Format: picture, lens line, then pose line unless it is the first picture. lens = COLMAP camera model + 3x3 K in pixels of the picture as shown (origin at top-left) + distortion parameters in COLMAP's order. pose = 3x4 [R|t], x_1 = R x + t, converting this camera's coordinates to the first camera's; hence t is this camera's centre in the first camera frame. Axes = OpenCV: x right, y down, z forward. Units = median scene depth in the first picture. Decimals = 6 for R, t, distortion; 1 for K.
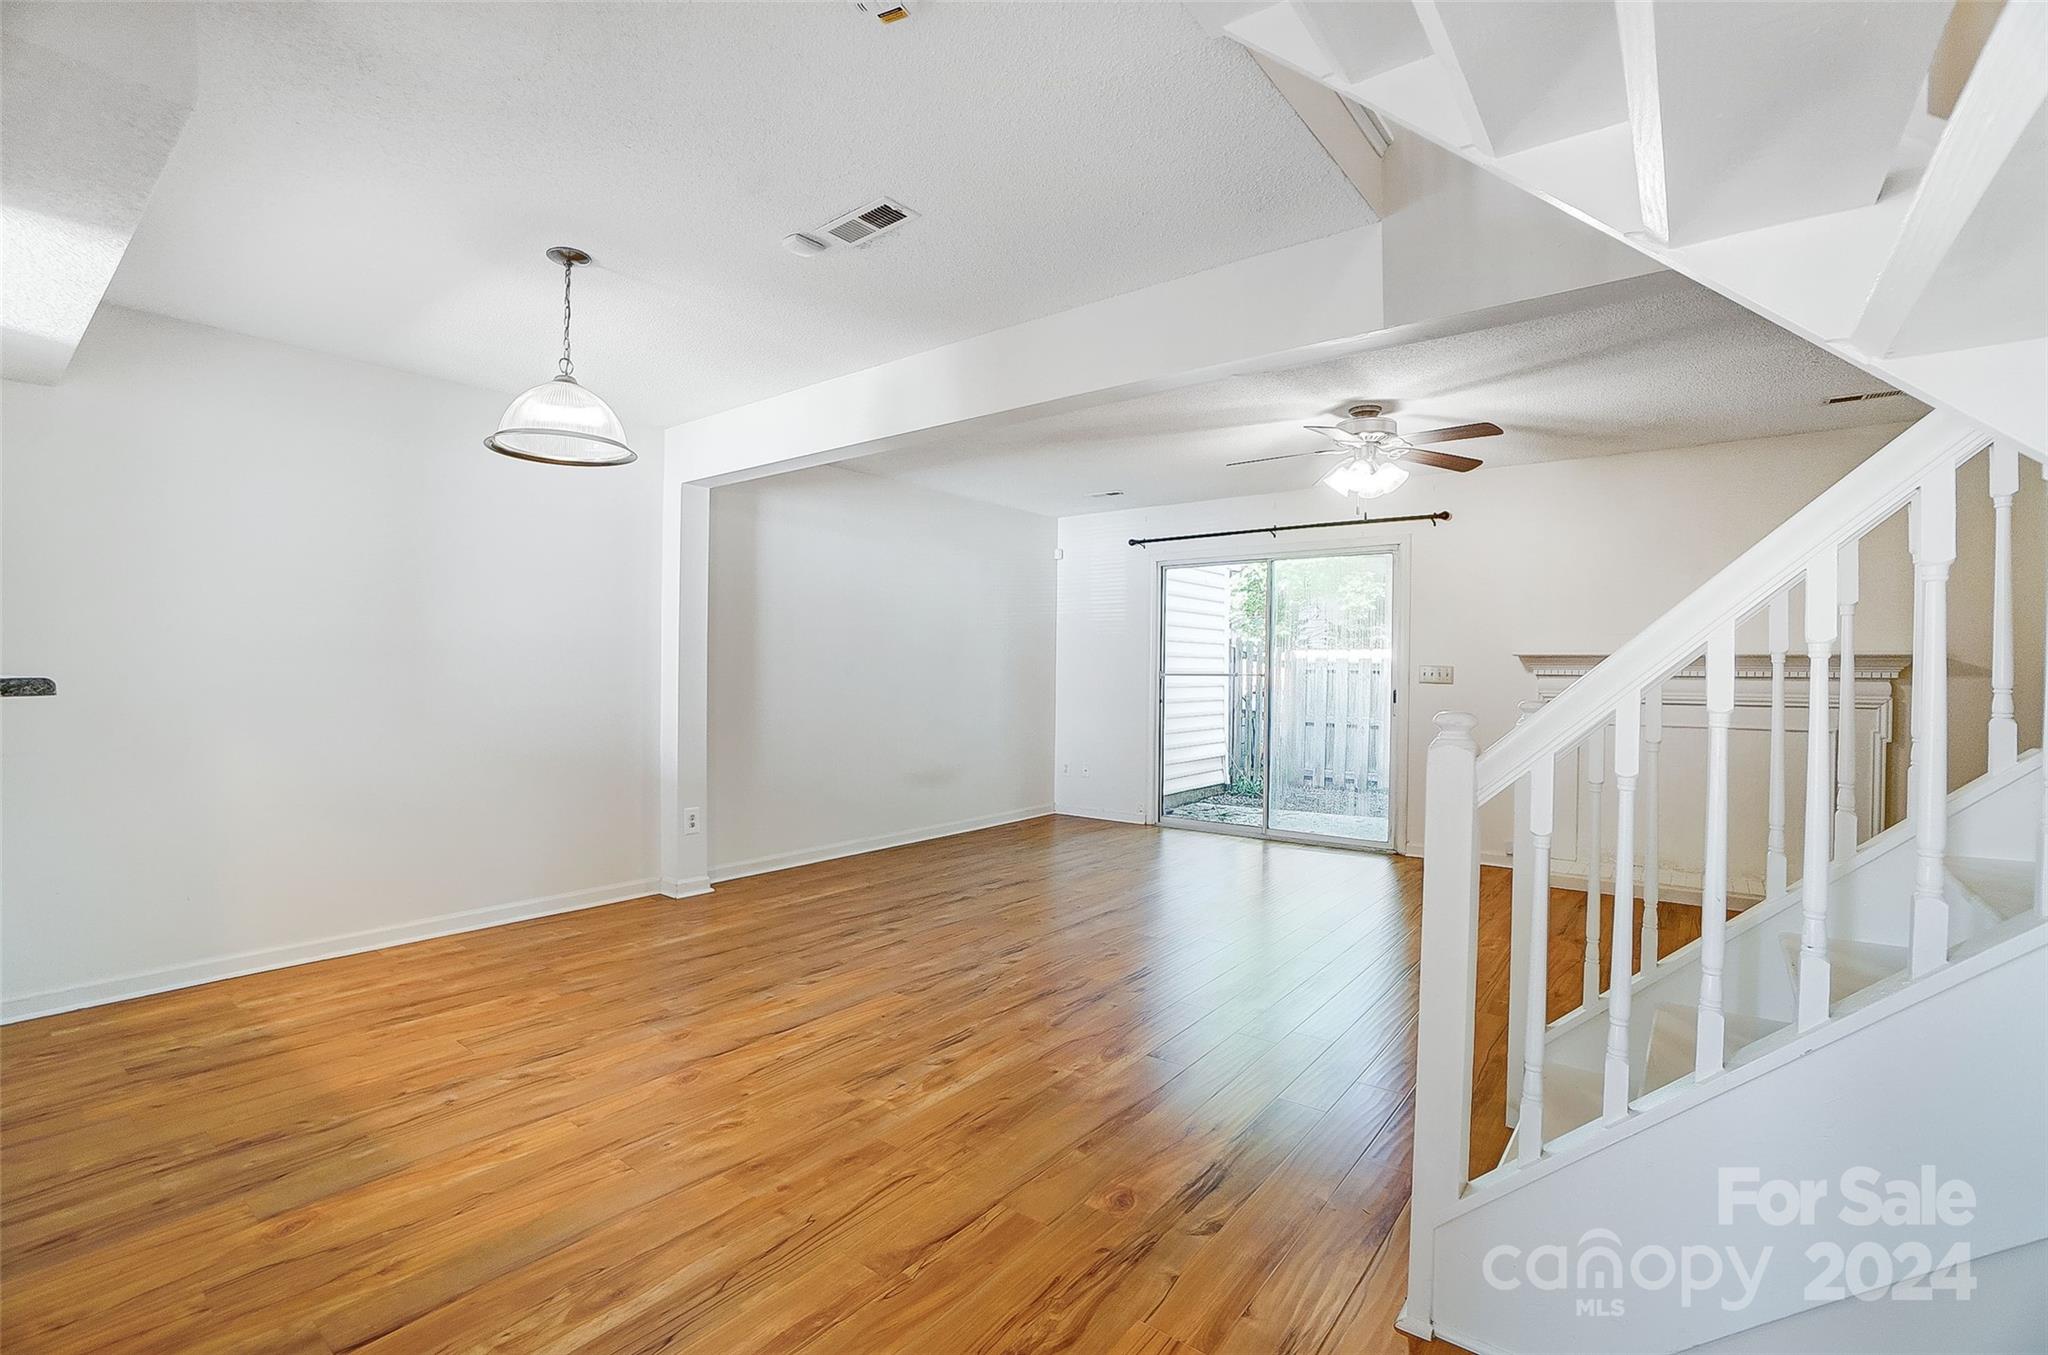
lens RADIAL K [[912.3, 0, 1018.3], [0, 912.3, 679.5], [0, 0, 1]] dist [-0.062084, 0.023491]
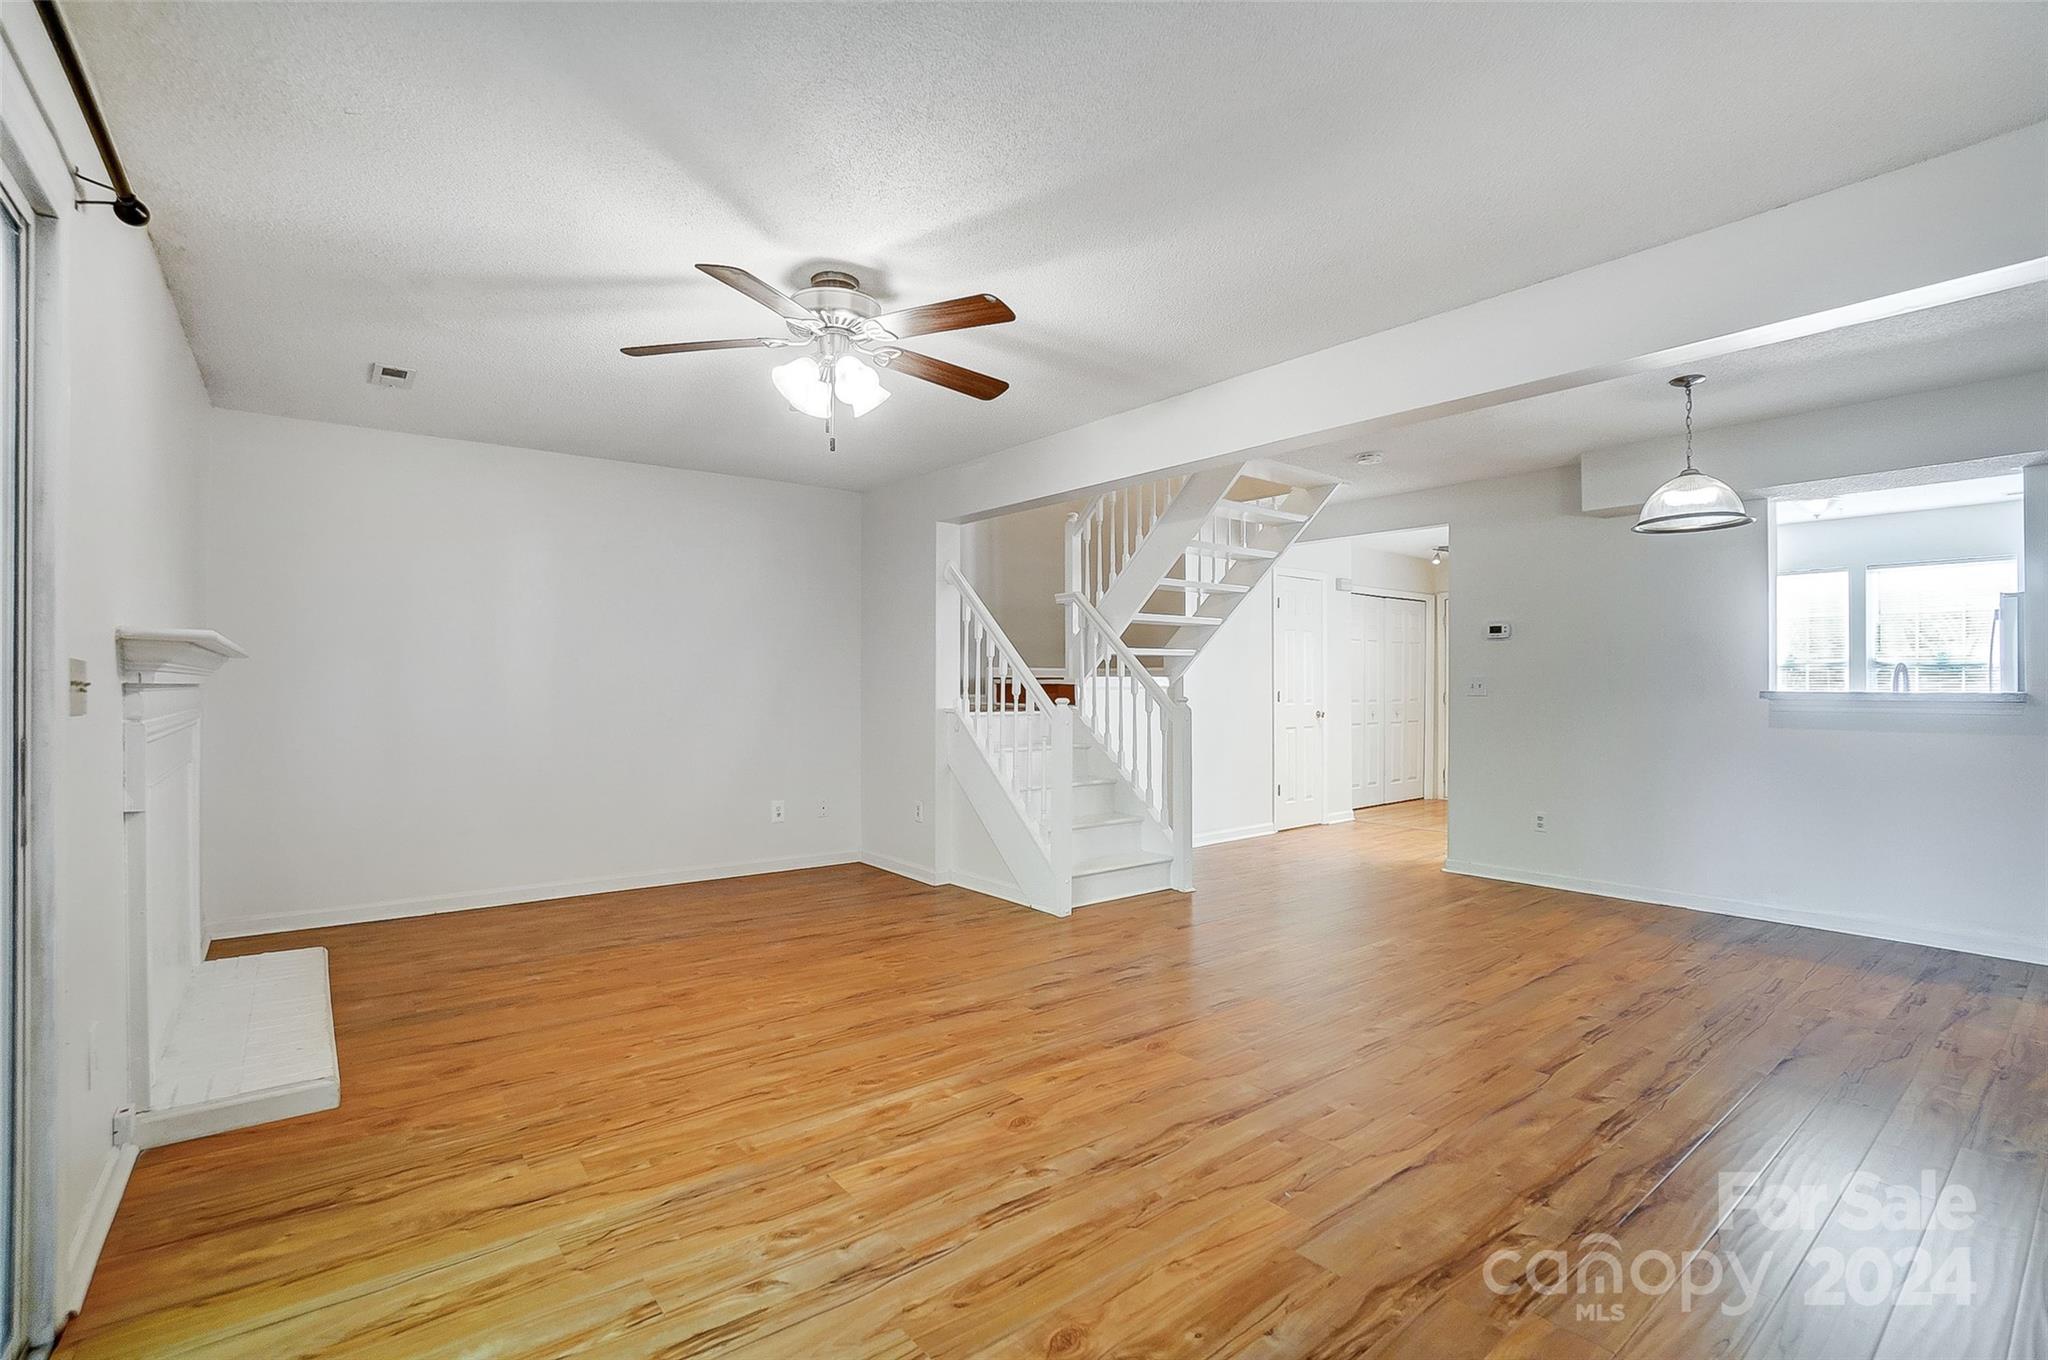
lens RADIAL K [[936.4, 0, 1034.0], [0, 936.4, 678.6], [0, 0, 1]] dist [-0.055112, 0.022169]
pose [[-0.974867, -0.005383, 0.222724, 0.104157], [-0.004337, 0.999977, 0.005187, -0.018205], [-0.222747, 0.004090, -0.974868, 1.814623]]
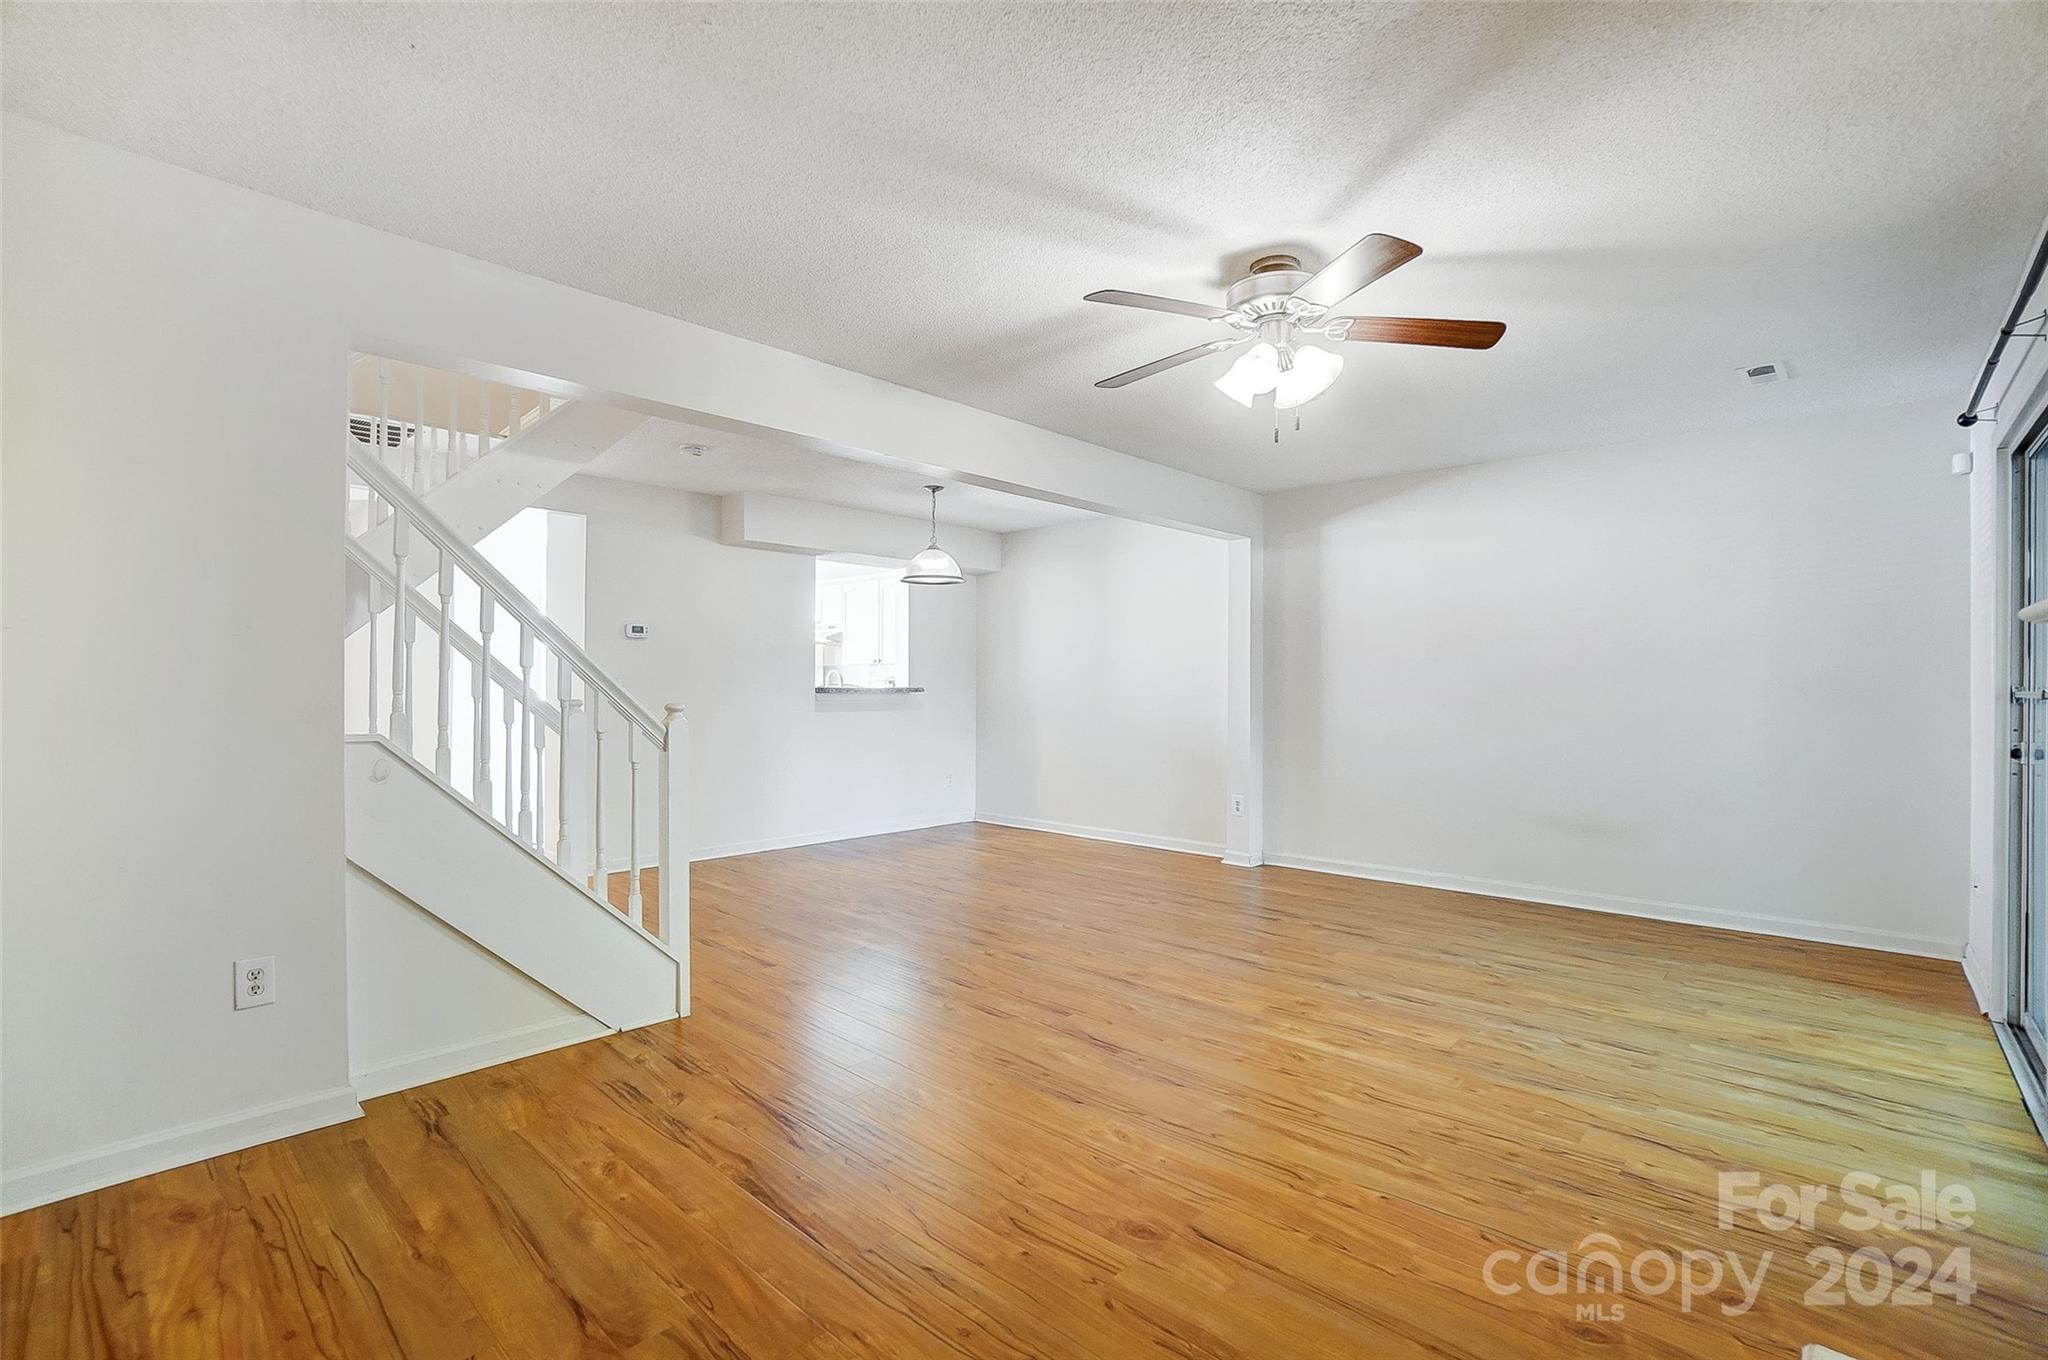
lens RADIAL K [[912.3, 0, 1018.3], [0, 912.3, 682.0], [0, 0, 1]] dist [-0.062084, 0.023491]
pose [[-0.085114, -0.009338, -0.996327, 1.140553], [-0.014117, 0.999867, -0.008165, -0.002878], [0.996271, 0.013370, -0.085234, 0.981979]]
